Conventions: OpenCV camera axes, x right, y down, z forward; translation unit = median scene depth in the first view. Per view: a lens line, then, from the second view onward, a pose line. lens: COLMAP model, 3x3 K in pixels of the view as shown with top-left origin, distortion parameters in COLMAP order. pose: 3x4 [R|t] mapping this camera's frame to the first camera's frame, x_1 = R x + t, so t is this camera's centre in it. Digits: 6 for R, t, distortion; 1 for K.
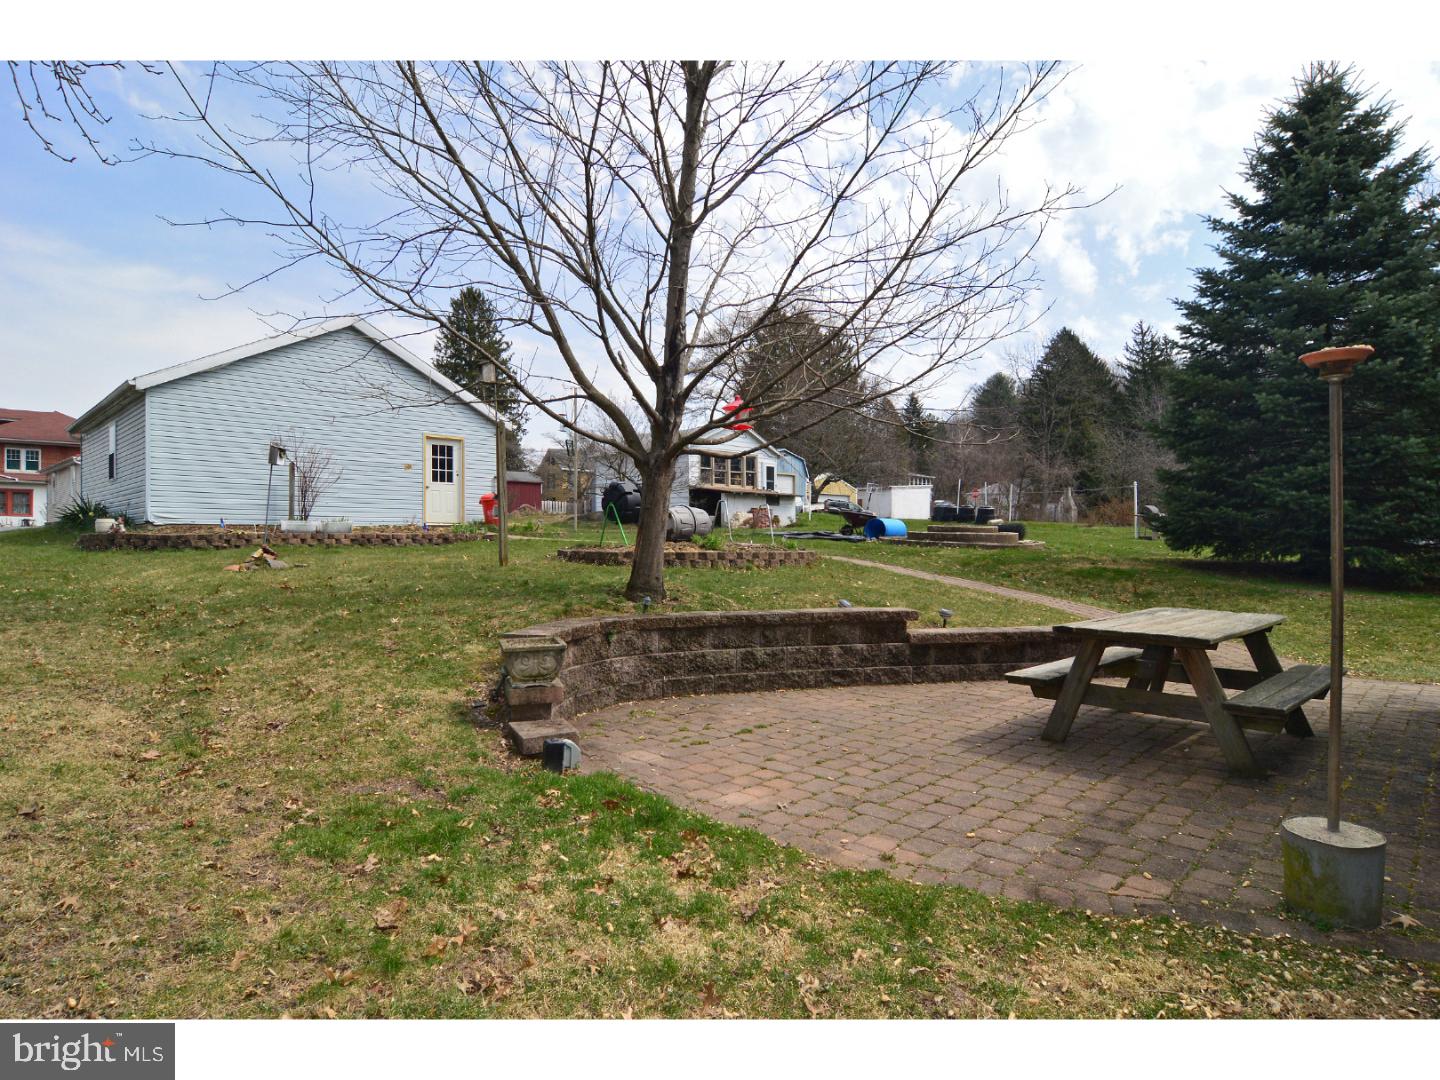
lens RADIAL K [[783.3, 0, 715.4], [0, 783.3, 547.4], [0, 0, 1]] dist [-0.005281, -0.010299]
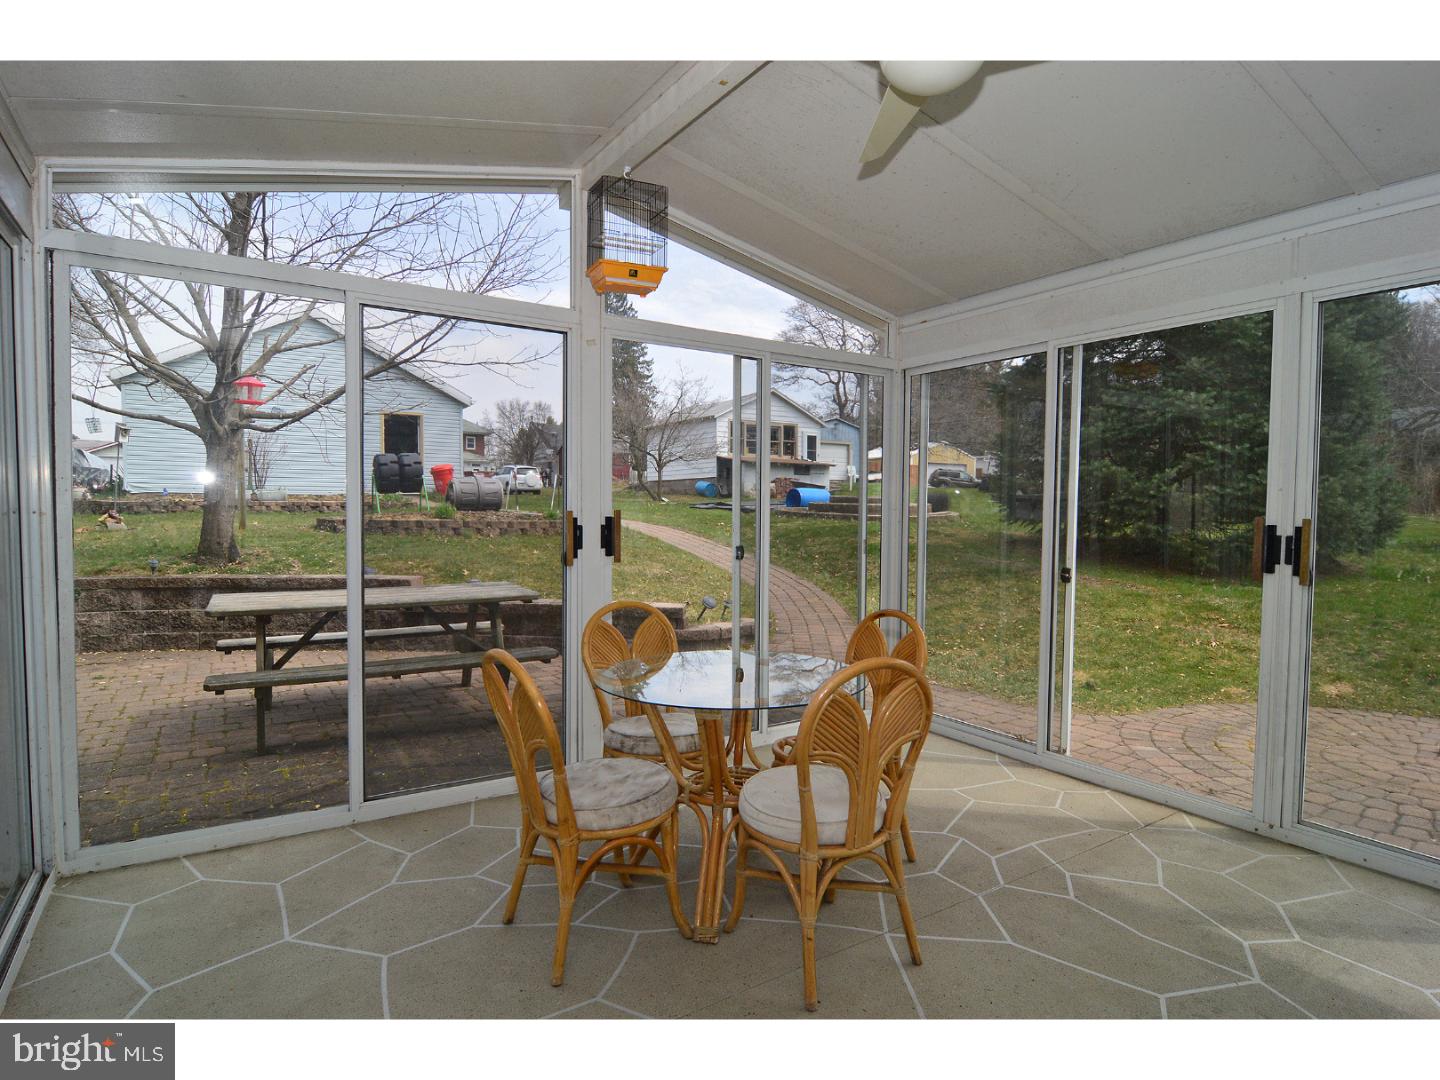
lens RADIAL K [[783.3, 0, 715.4], [0, 783.3, 547.4], [0, 0, 1]] dist [-0.005281, -0.010299]
pose [[0.981099, 0.016632, -0.192790, 0.912456], [-0.009293, 0.999199, 0.038913, -0.003655], [0.193283, -0.036386, 0.980468, 0.081025]]
